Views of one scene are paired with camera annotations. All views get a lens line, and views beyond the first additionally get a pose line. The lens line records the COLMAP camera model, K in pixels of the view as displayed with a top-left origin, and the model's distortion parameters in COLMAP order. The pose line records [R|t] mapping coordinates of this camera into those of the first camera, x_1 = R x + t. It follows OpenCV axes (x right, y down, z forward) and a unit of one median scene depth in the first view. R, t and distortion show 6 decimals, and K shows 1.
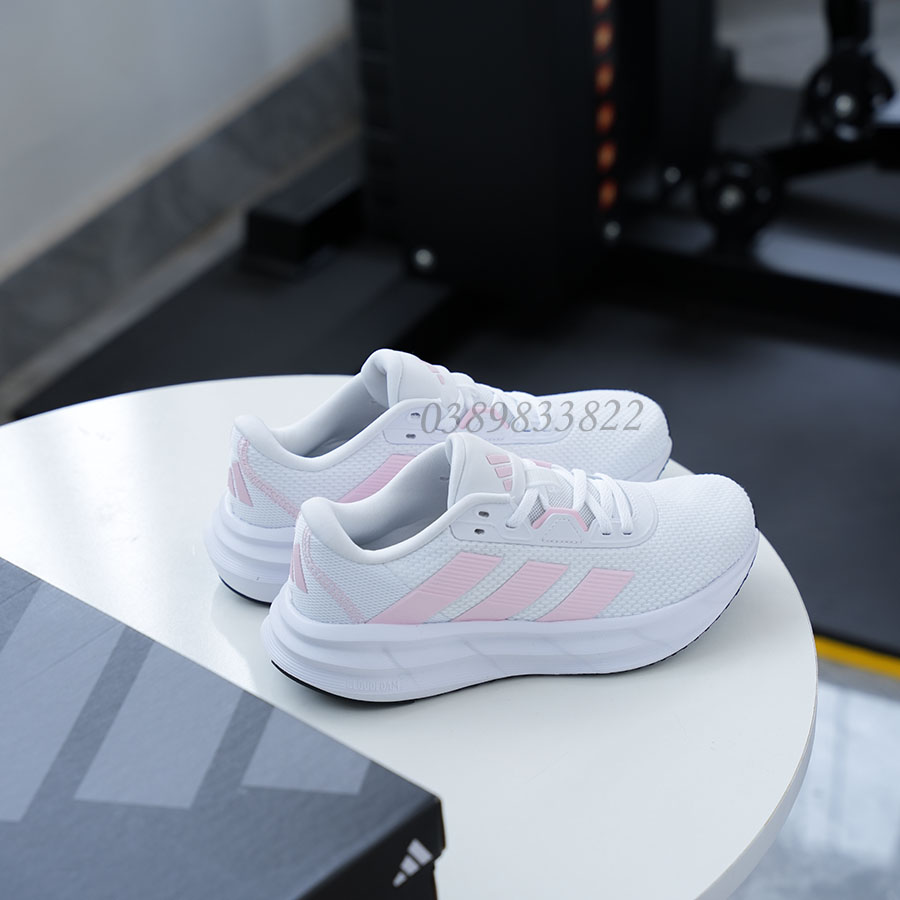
lens RADIAL K [[2965.7, 0, 477.0], [0, 2965.7, 447.5], [0, 0, 1]] dist [0.512121, 0.000000]
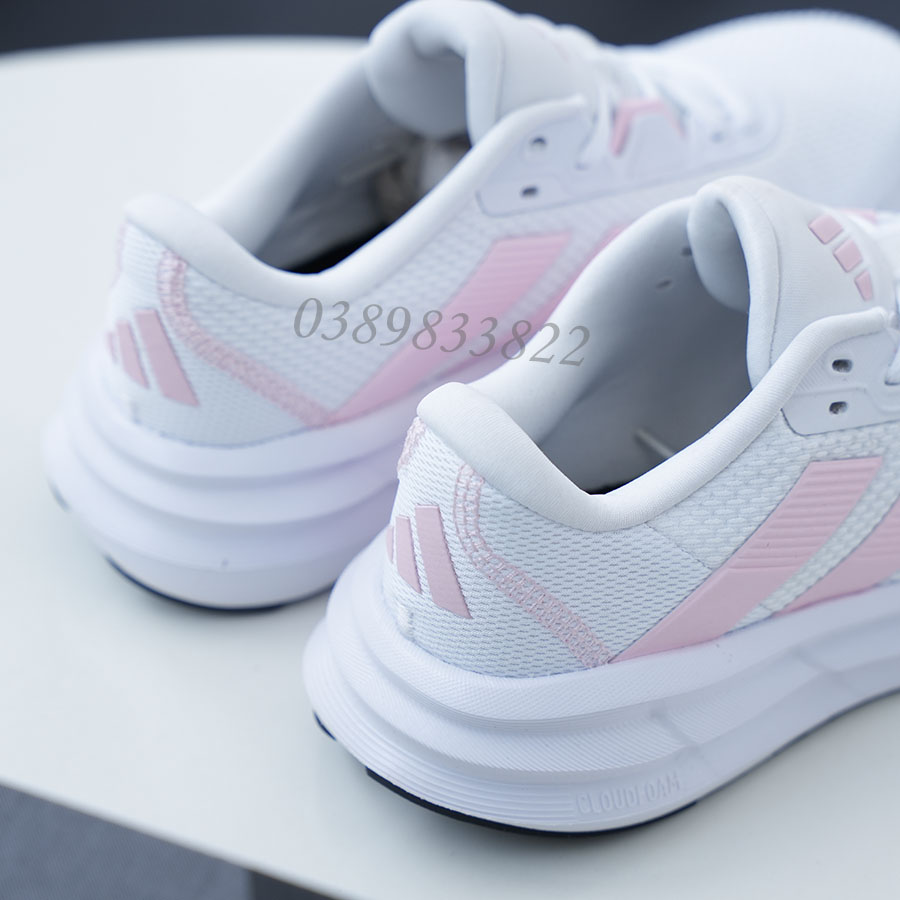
lens RADIAL K [[2965.7, 0, 450.9], [0, 2965.7, 453.1], [0, 0, 1]] dist [0.512121, 0.000000]
pose [[0.938321, -0.168763, 0.301782, -0.179013], [0.119584, 0.977328, 0.174726, -0.046151], [-0.324427, -0.127861, 0.937229, 0.605545]]
